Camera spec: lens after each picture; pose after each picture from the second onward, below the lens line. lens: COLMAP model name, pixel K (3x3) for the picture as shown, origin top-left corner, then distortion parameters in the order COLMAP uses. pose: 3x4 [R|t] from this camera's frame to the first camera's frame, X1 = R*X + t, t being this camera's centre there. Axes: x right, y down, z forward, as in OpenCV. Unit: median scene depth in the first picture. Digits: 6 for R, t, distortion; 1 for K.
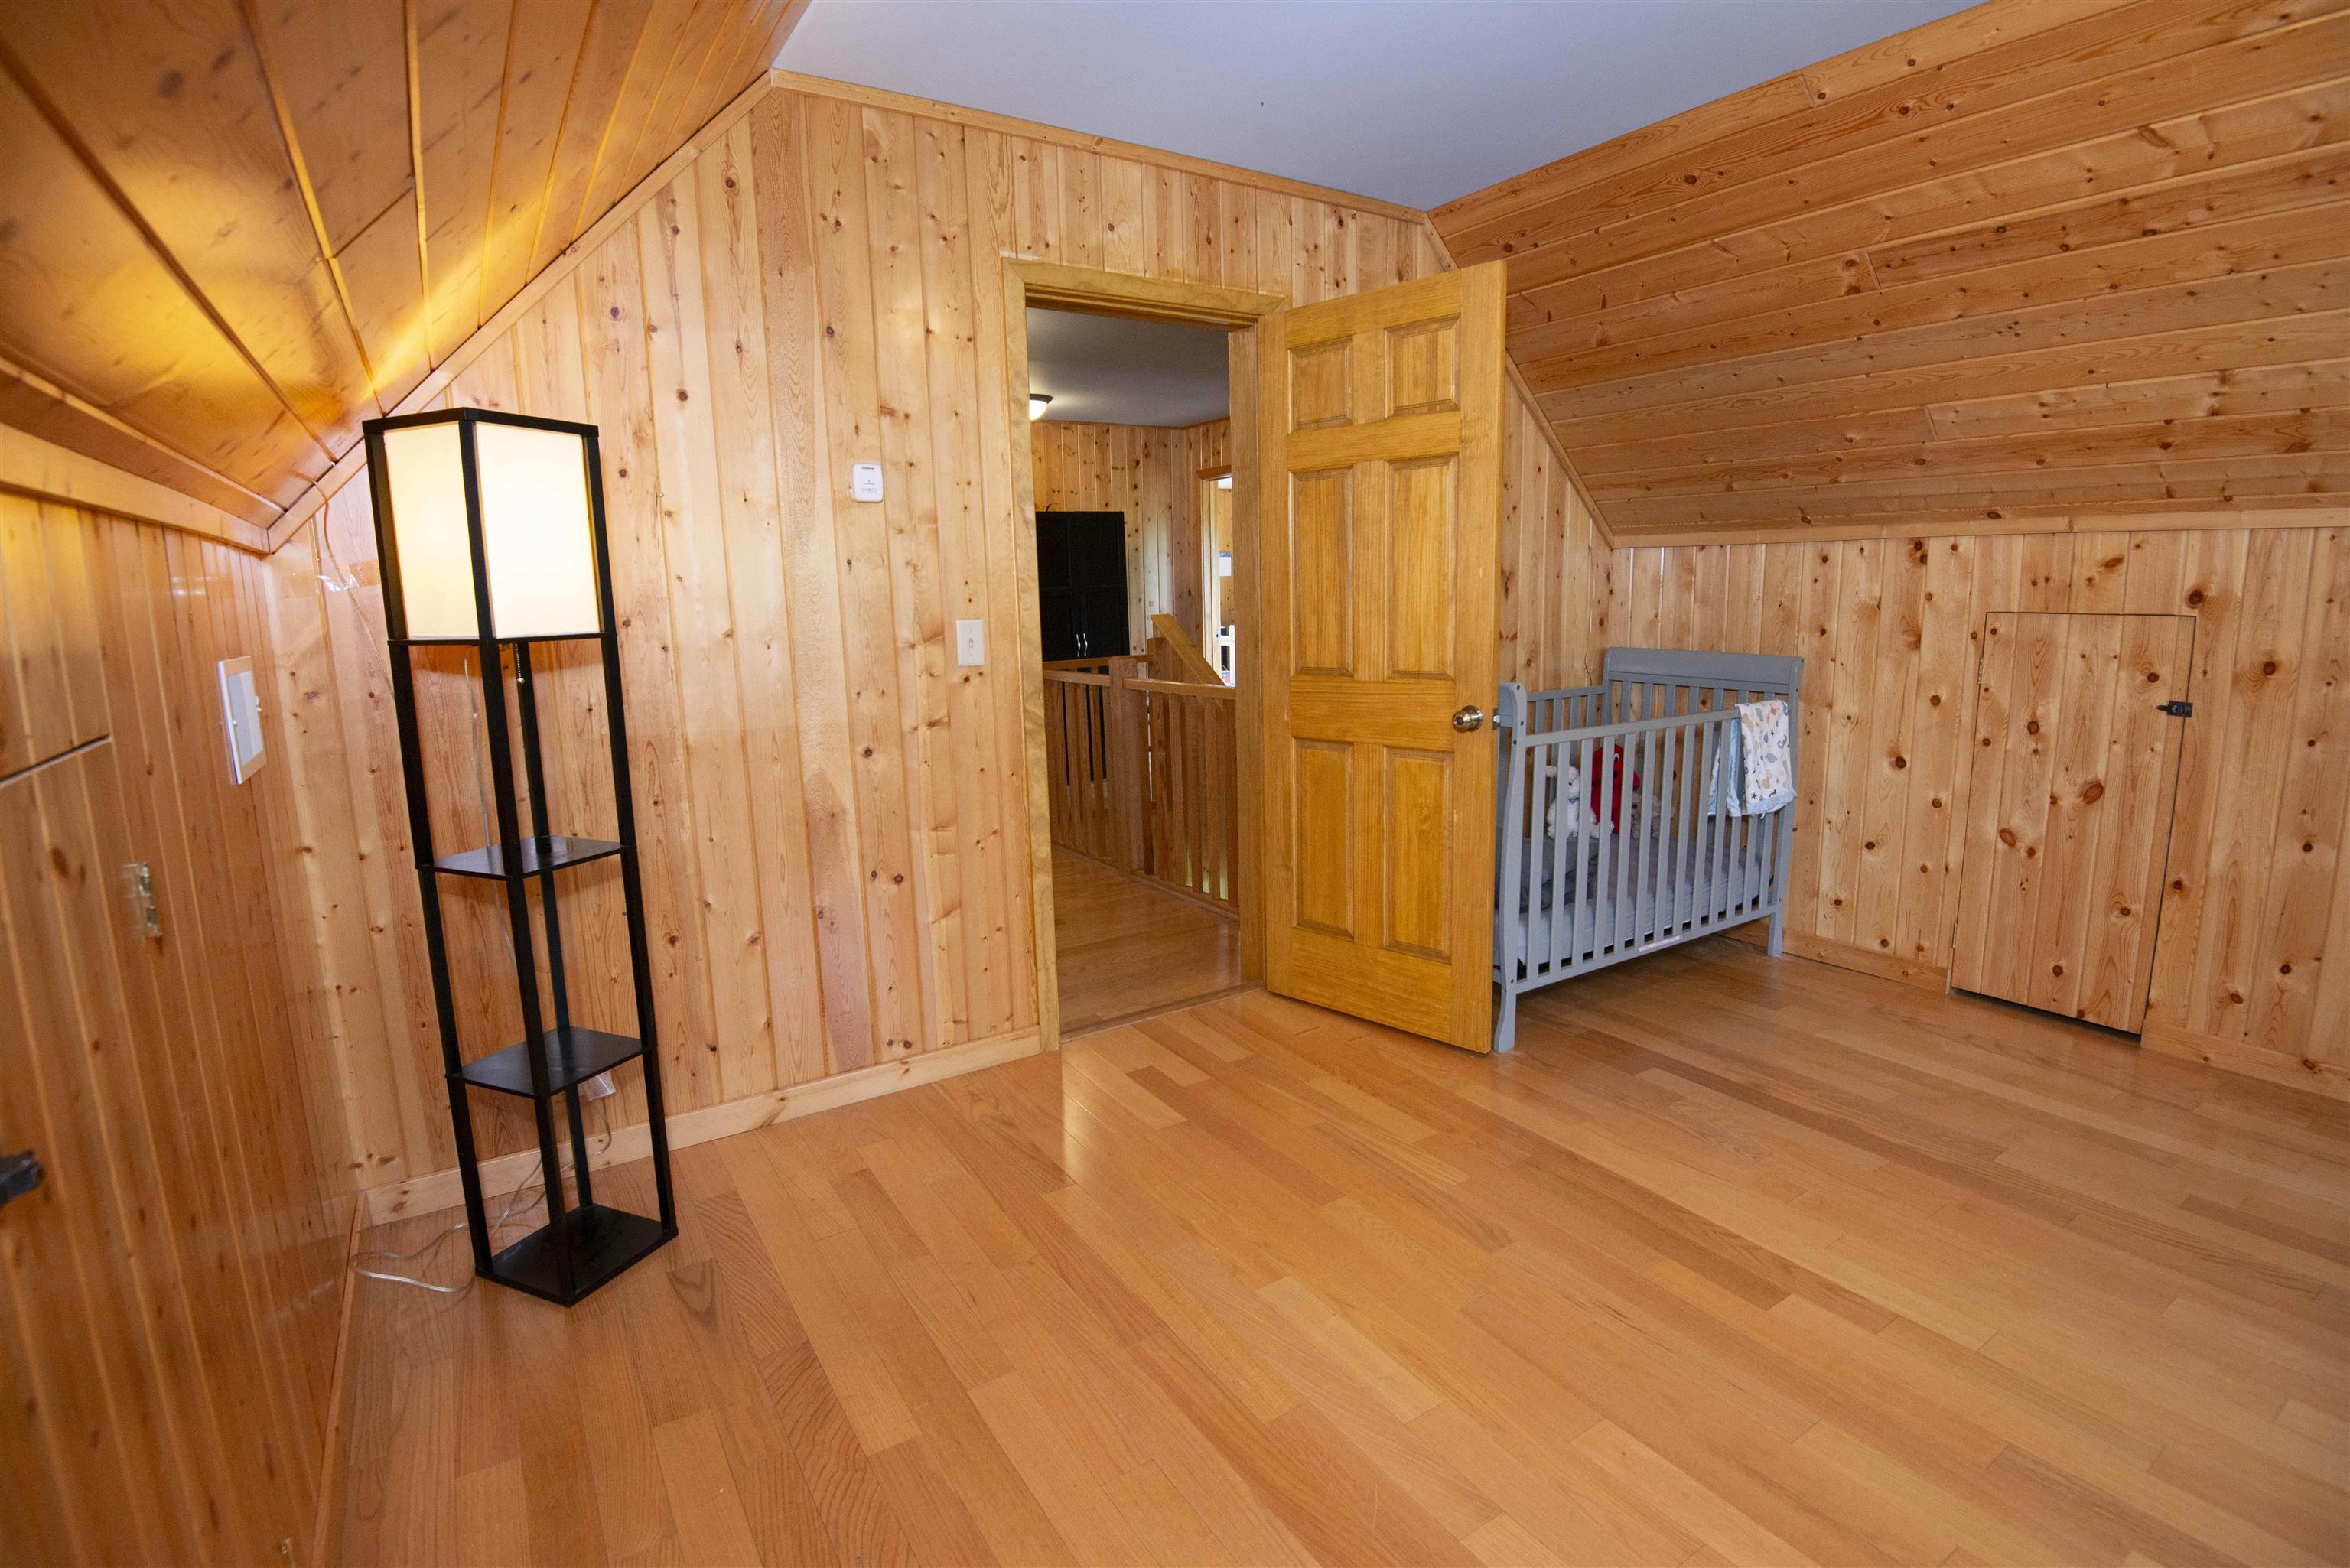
lens RADIAL K [[1113.9, 0, 1181.8], [0, 1113.9, 774.7], [0, 0, 1]] dist [-0.014199, -0.013644]
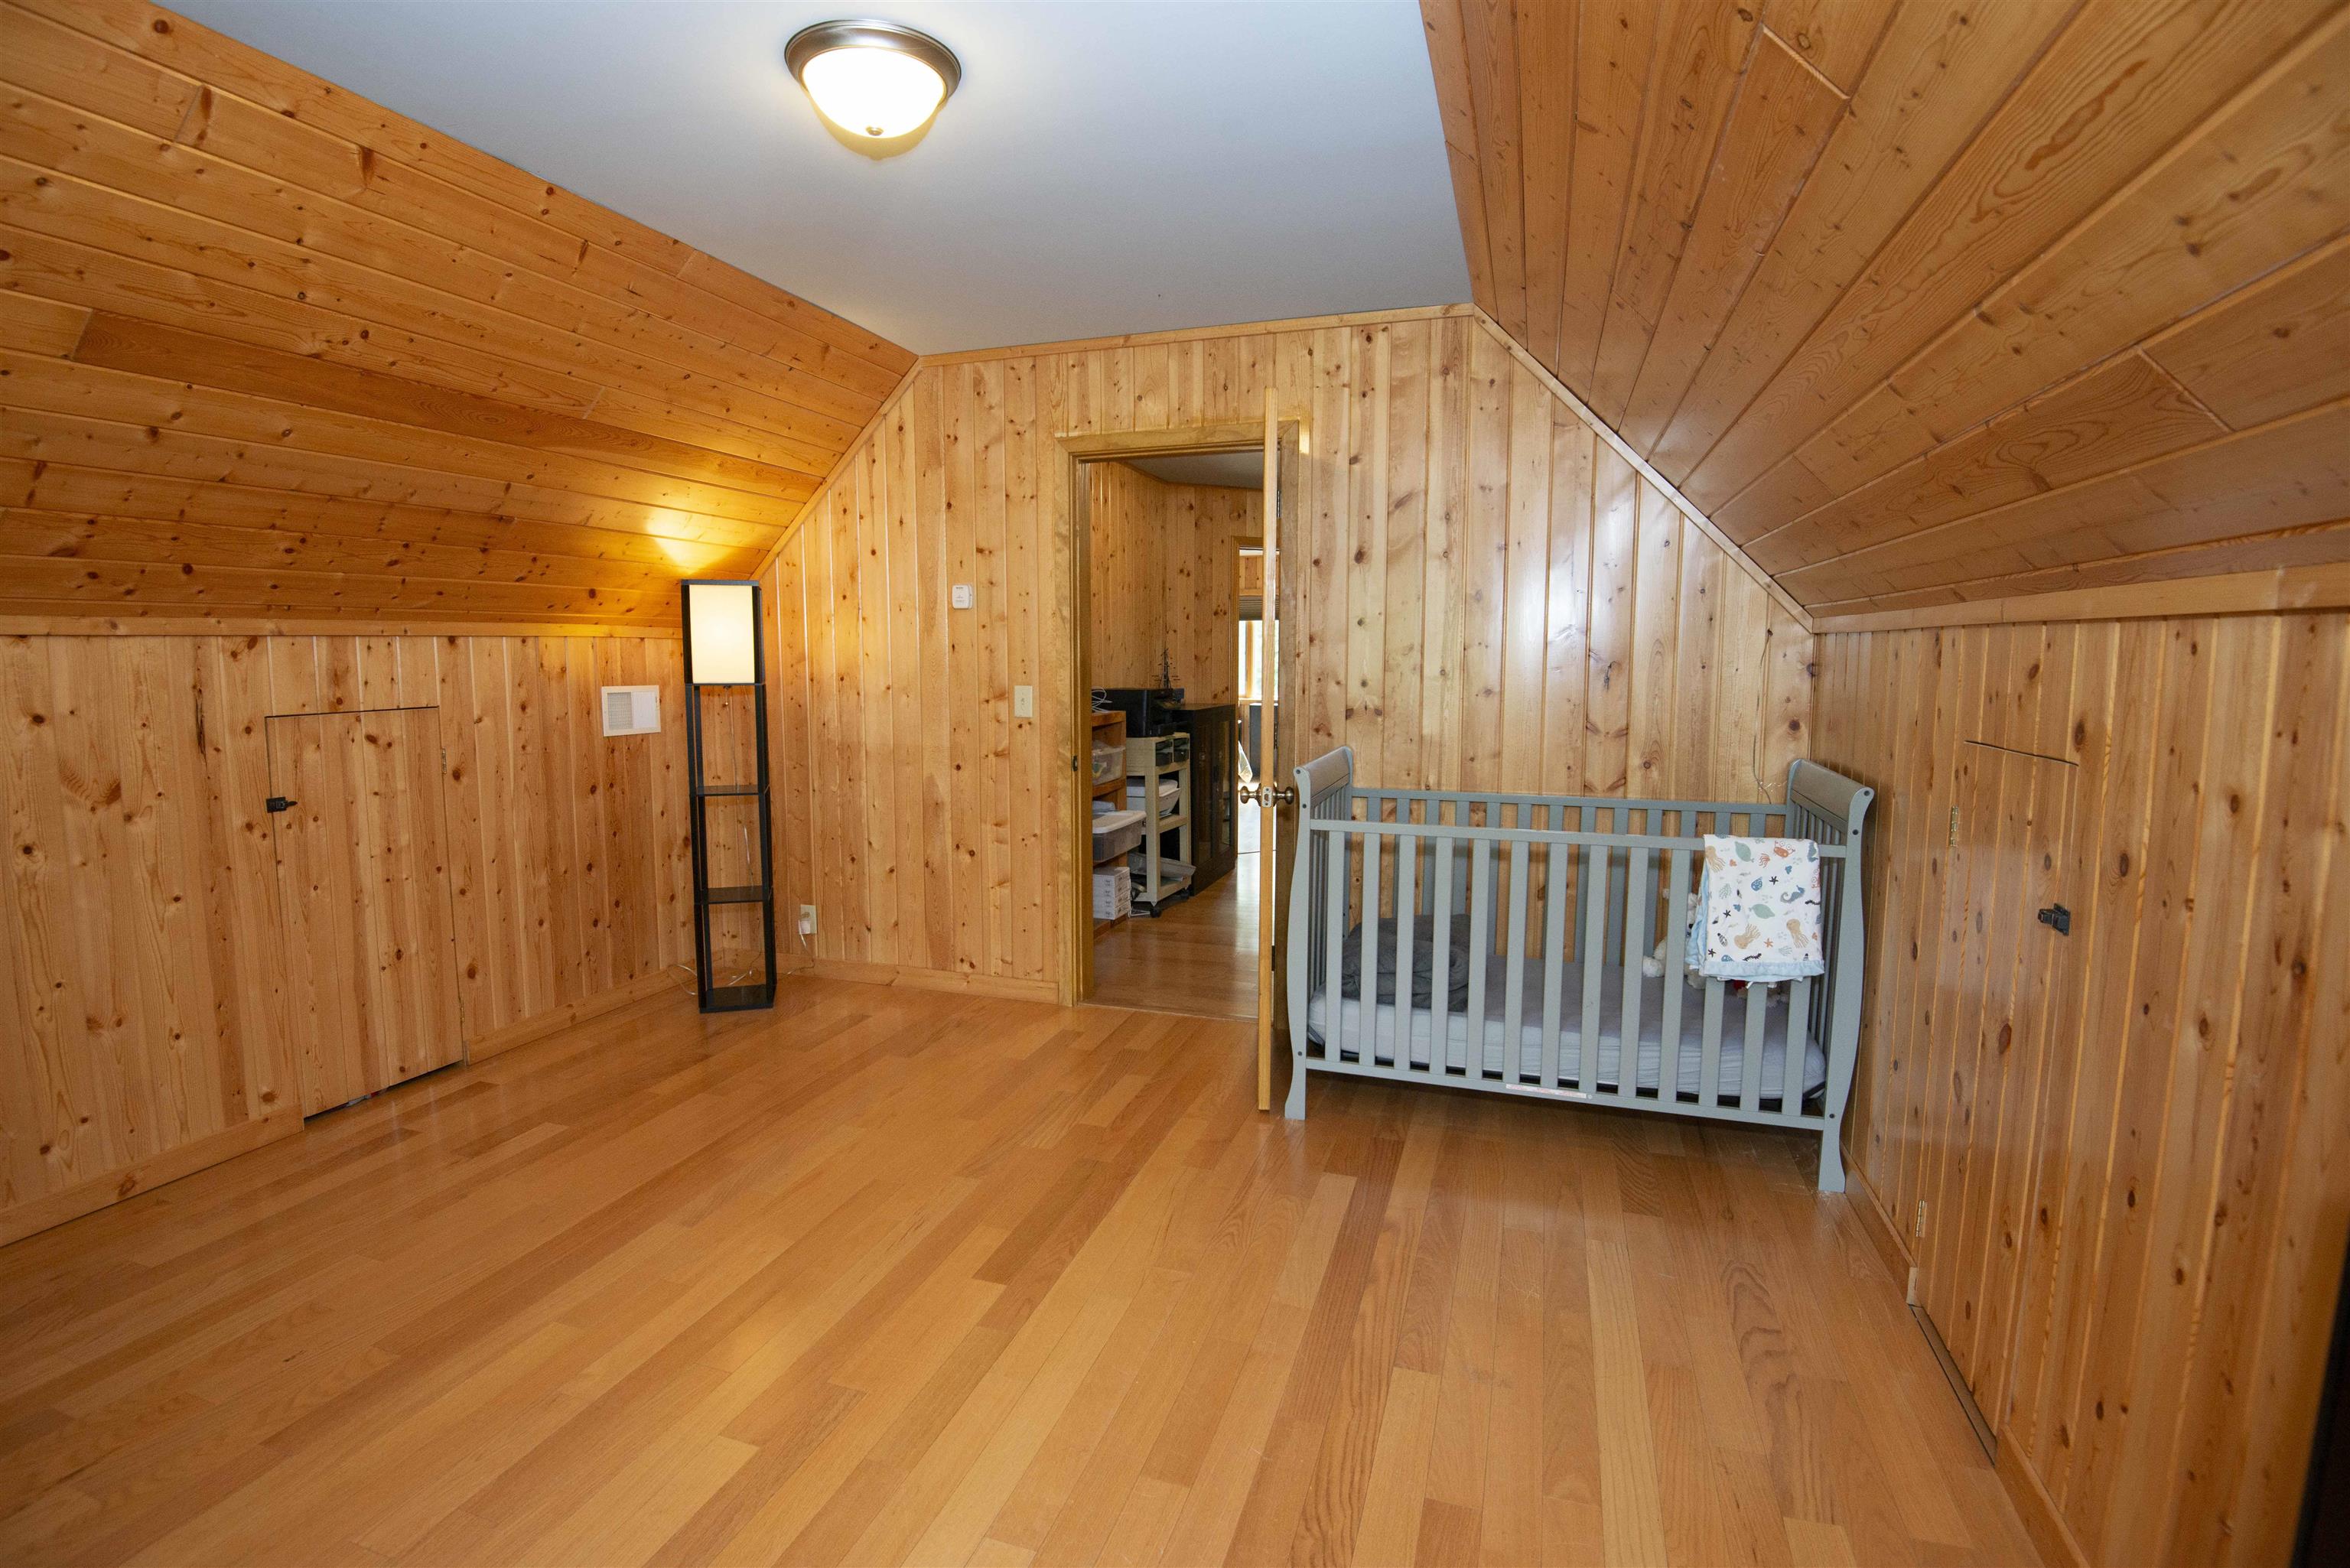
lens RADIAL K [[1117.7, 0, 1146.0], [0, 1117.7, 774.2], [0, 0, 1]] dist [-0.015239, -0.019347]
pose [[0.609112, 0.105358, -0.786055, 1.068858], [-0.144221, 0.989326, 0.020847, -0.078395], [0.779861, 0.100667, 0.617805, 0.232112]]
